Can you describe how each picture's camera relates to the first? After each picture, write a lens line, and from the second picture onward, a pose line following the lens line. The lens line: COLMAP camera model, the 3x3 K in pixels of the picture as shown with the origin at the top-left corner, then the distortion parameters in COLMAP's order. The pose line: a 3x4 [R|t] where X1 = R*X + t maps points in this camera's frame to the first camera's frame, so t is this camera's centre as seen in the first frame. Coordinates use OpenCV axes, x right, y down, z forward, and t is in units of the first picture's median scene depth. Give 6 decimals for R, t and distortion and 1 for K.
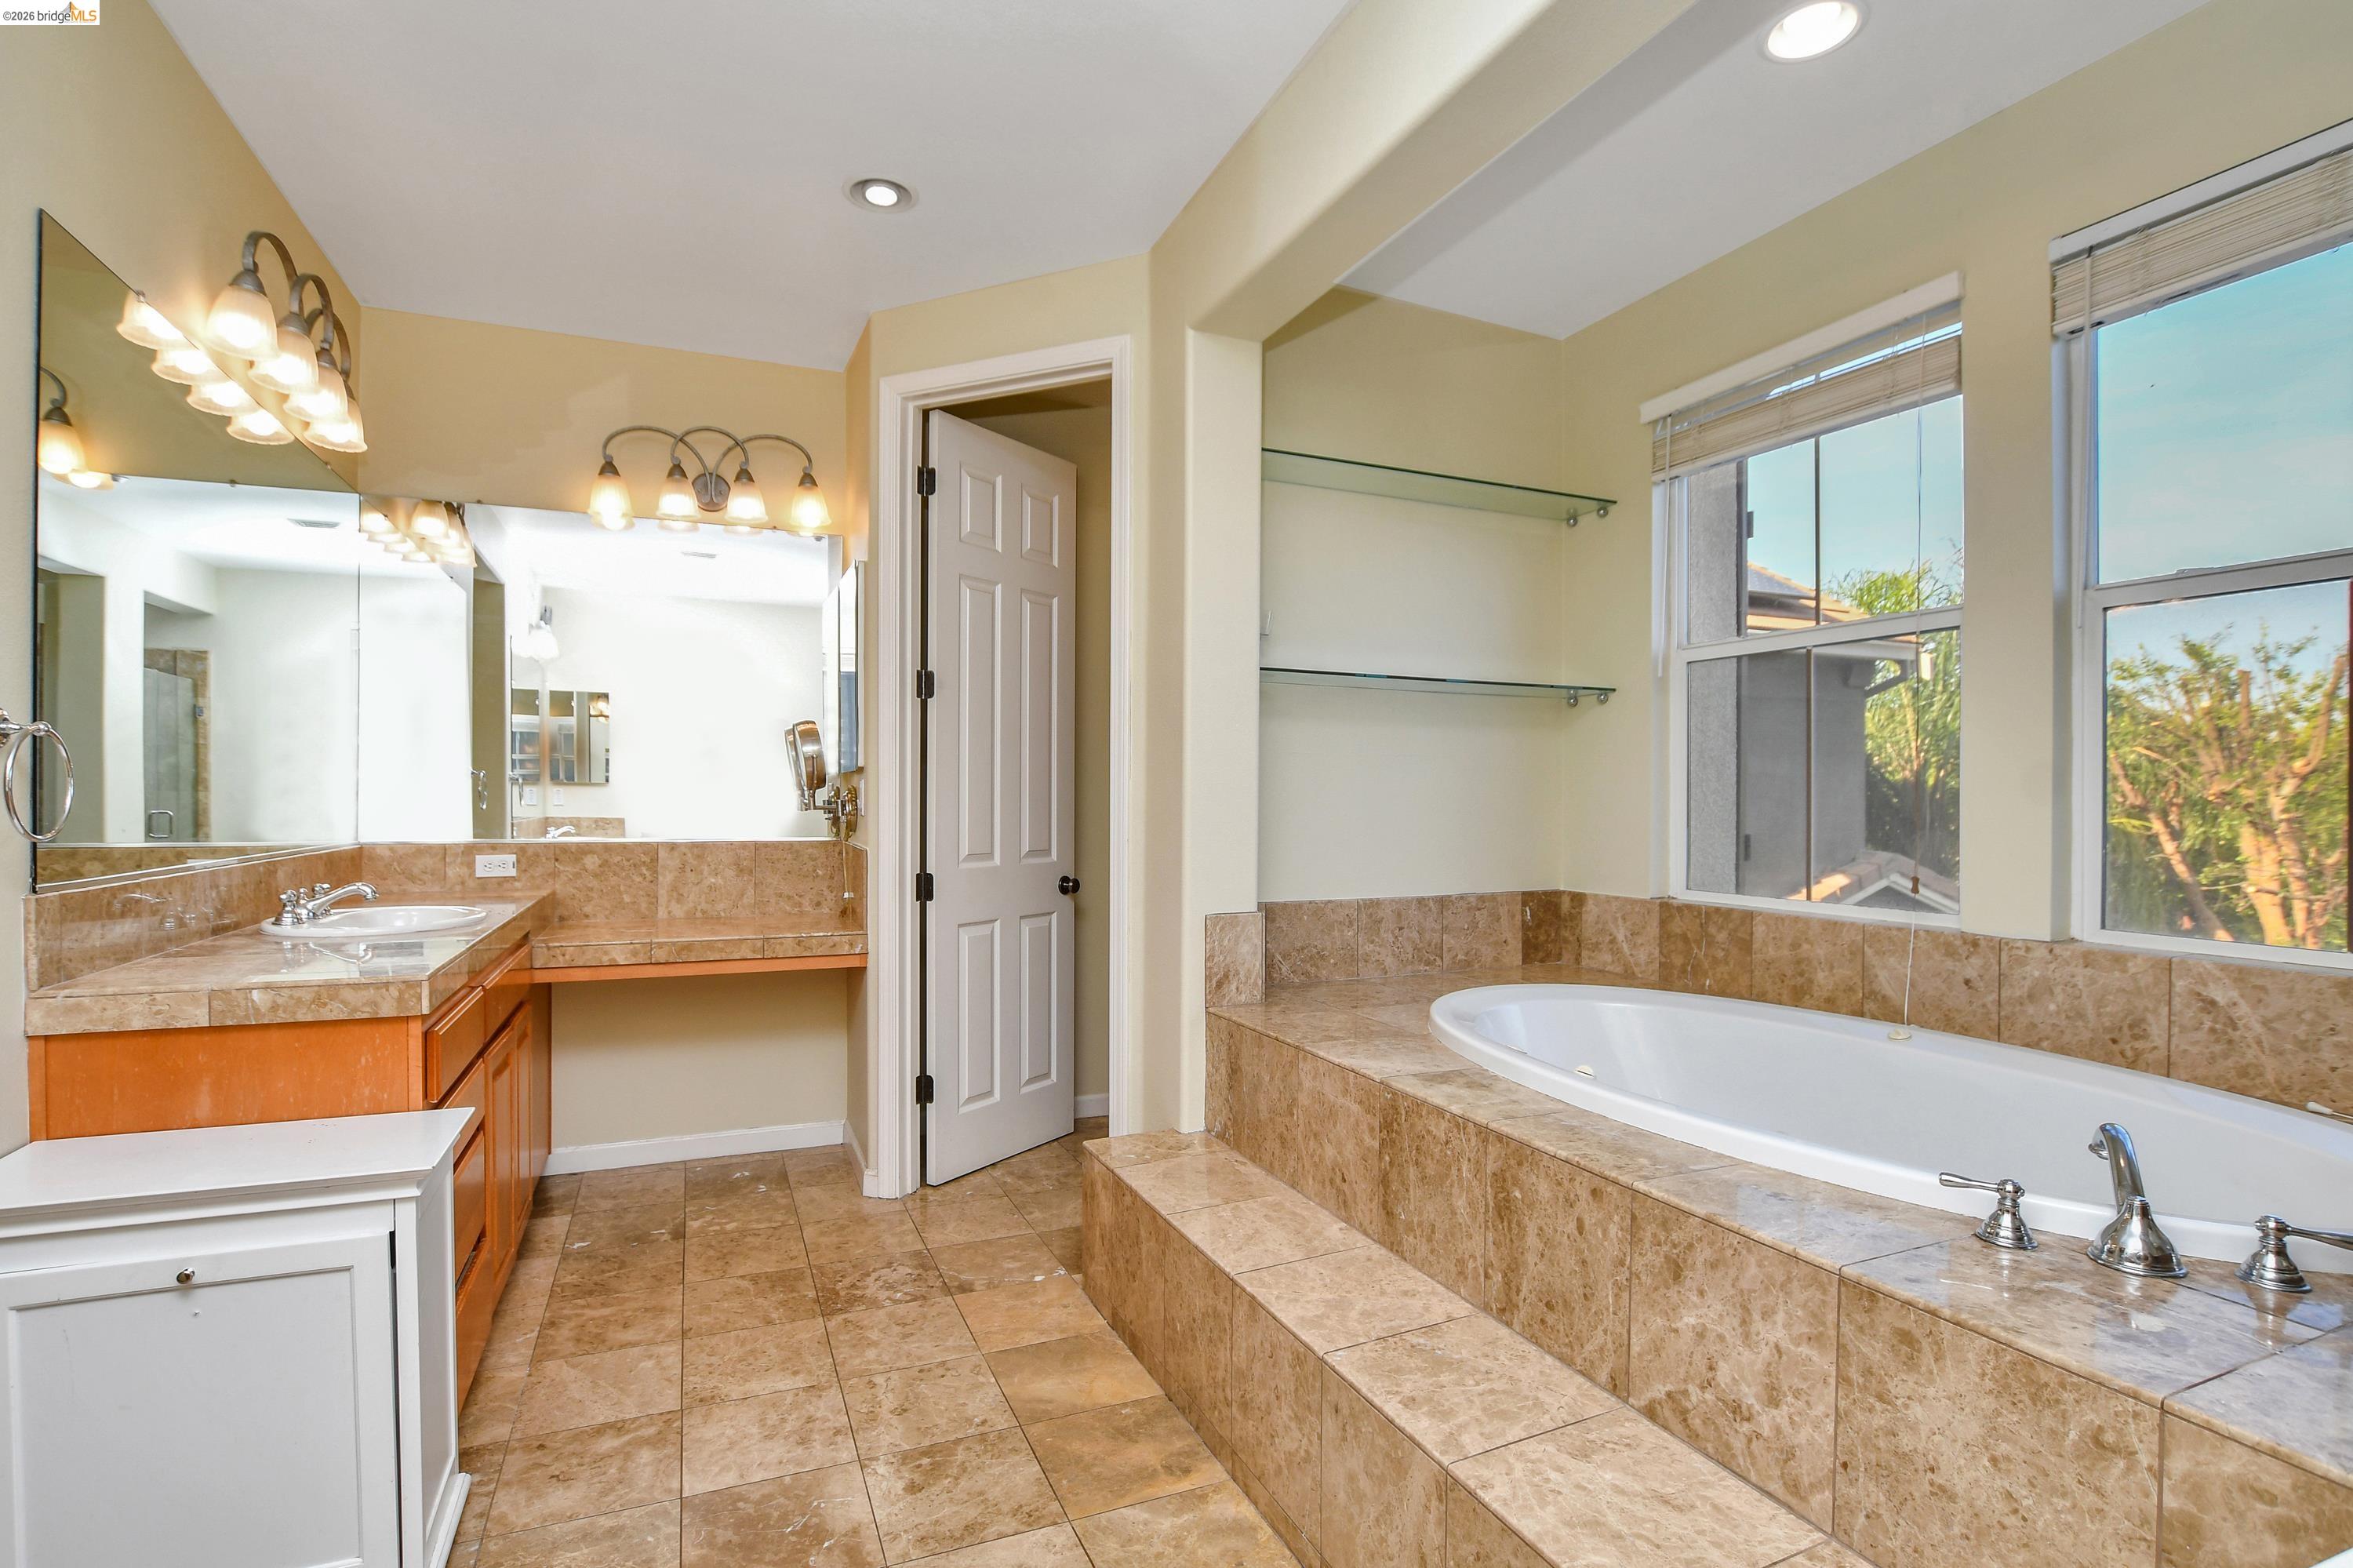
lens RADIAL K [[1107.2, 0, 1146.3], [0, 1107.2, 800.8], [0, 0, 1]] dist [-0.037737, 0.007263]
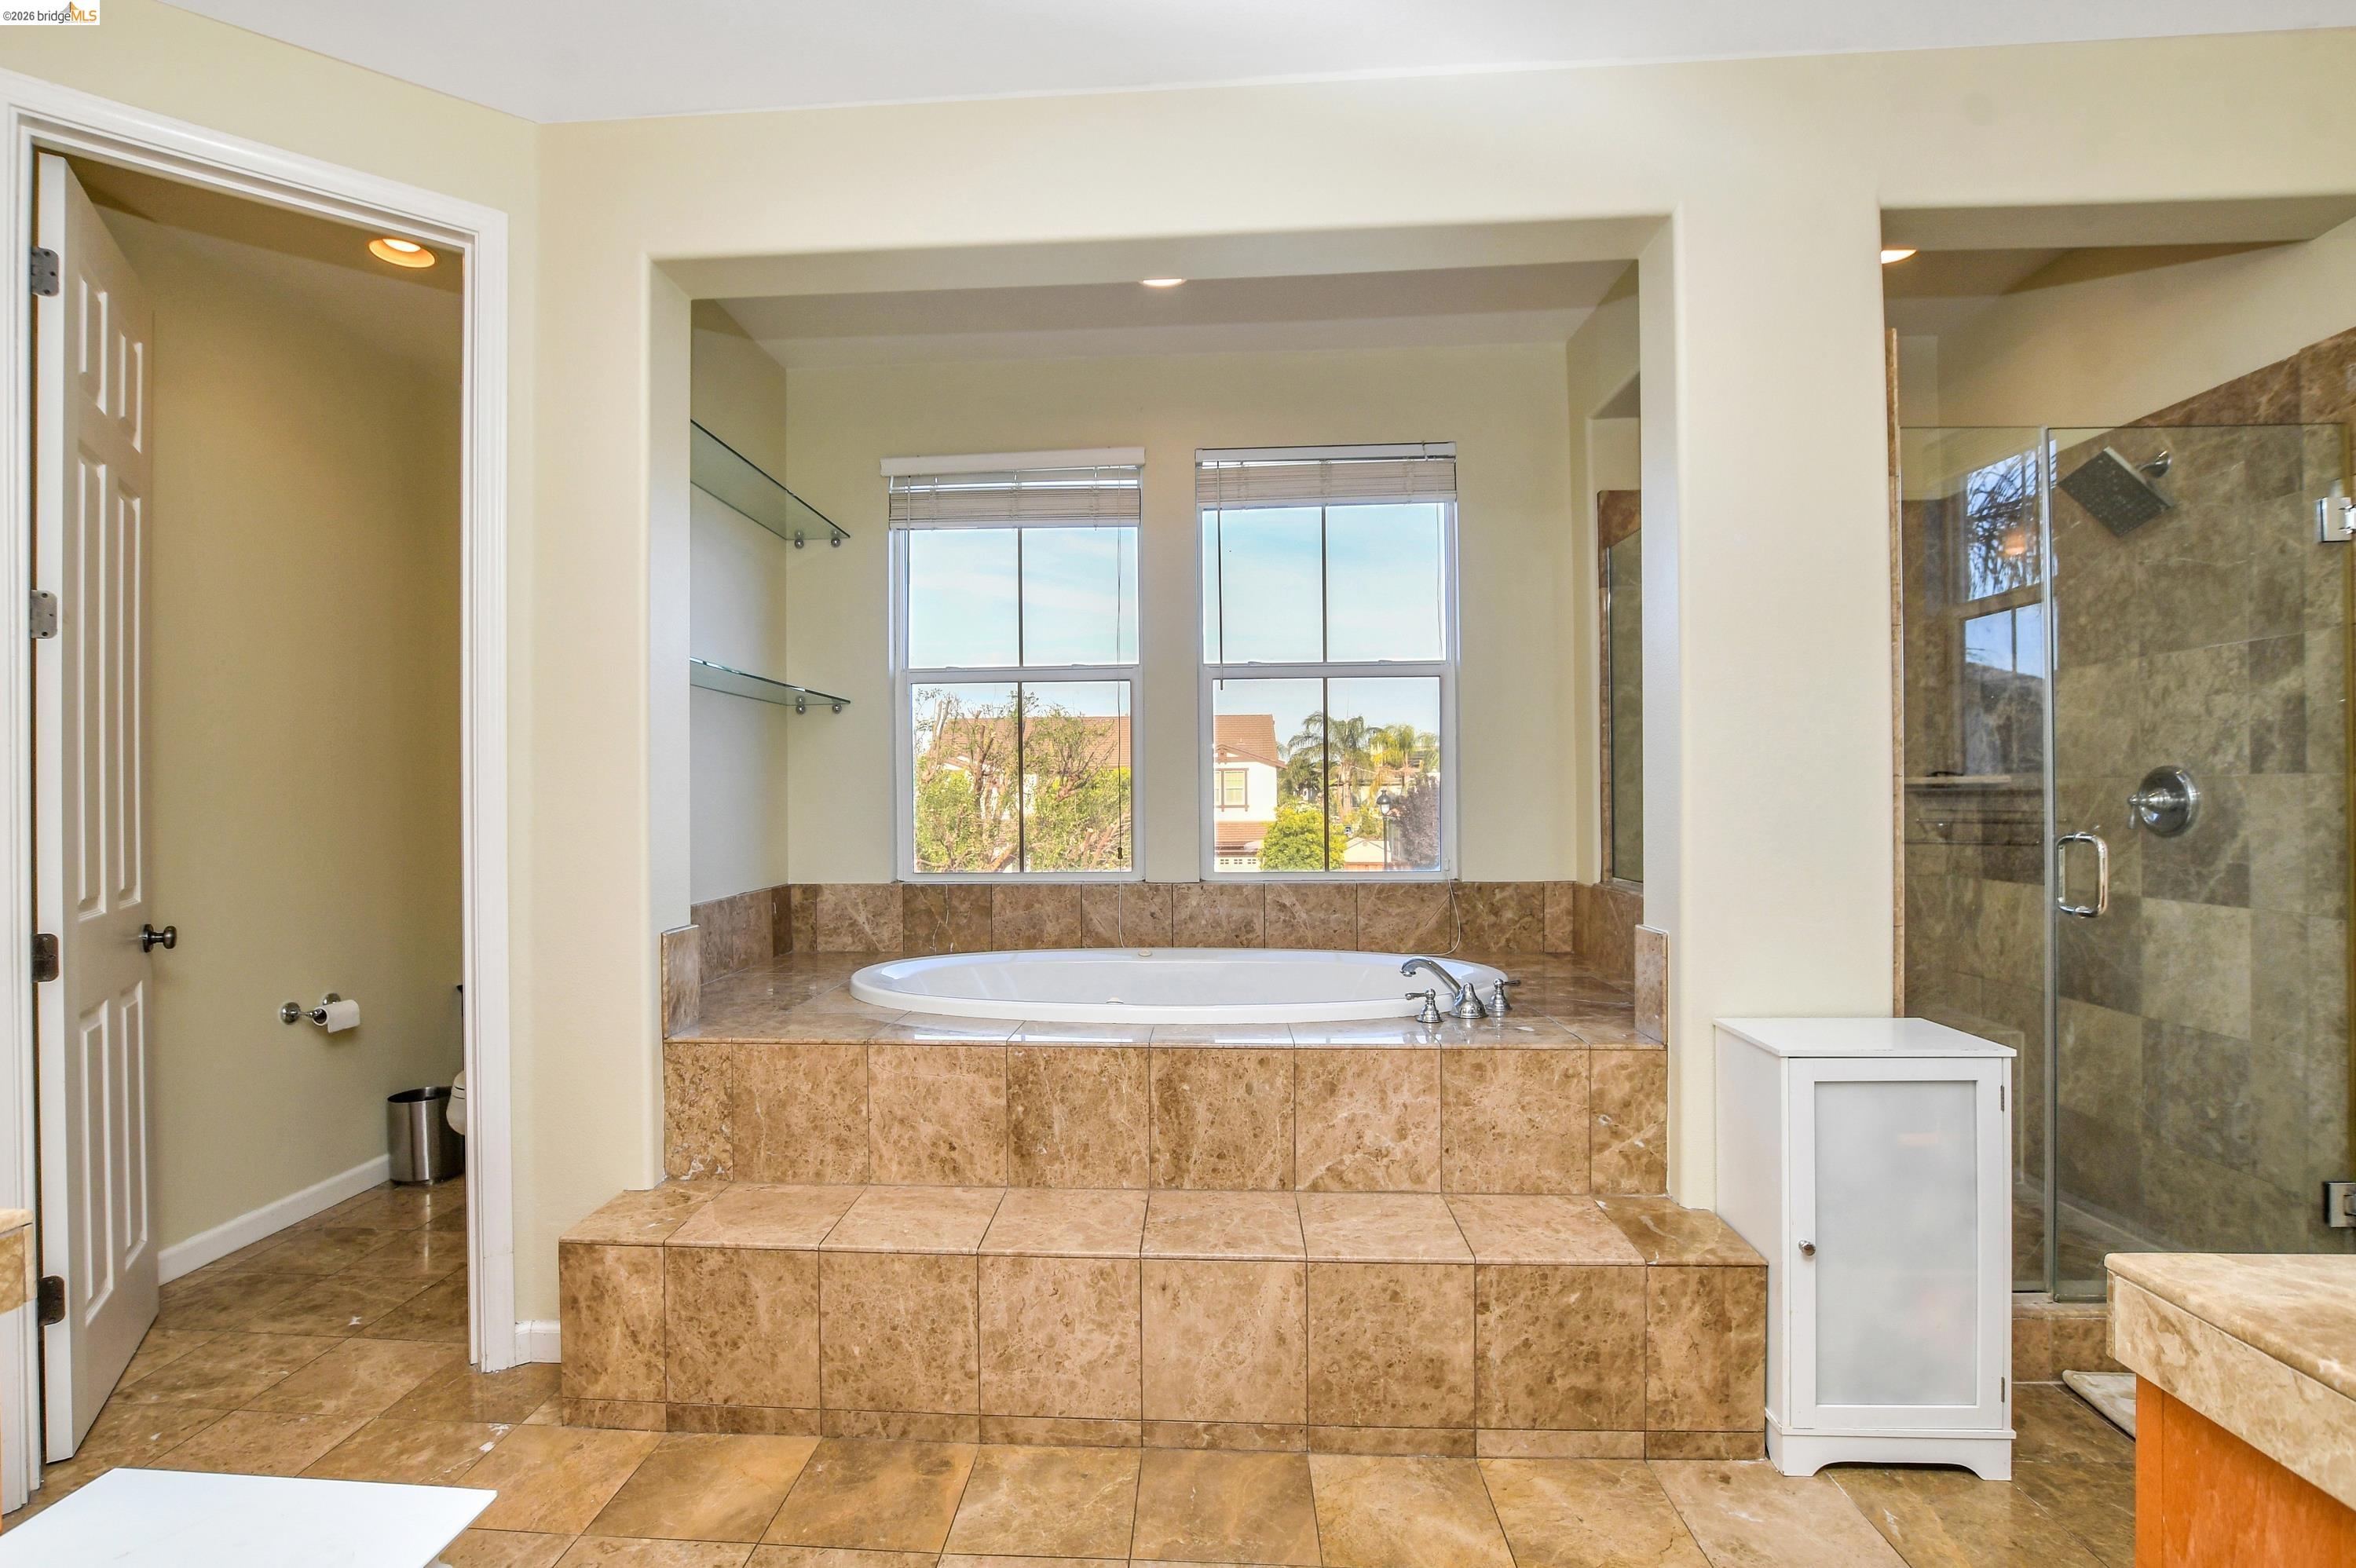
lens RADIAL K [[1108.5, 0, 1147.7], [0, 1108.5, 800.8], [0, 0, 1]] dist [-0.037737, 0.007263]
pose [[0.441340, -0.010019, 0.897284, -0.765481], [0.014300, 0.999889, 0.004131, 0.000540], [-0.897226, 0.011008, 0.441435, 0.373943]]
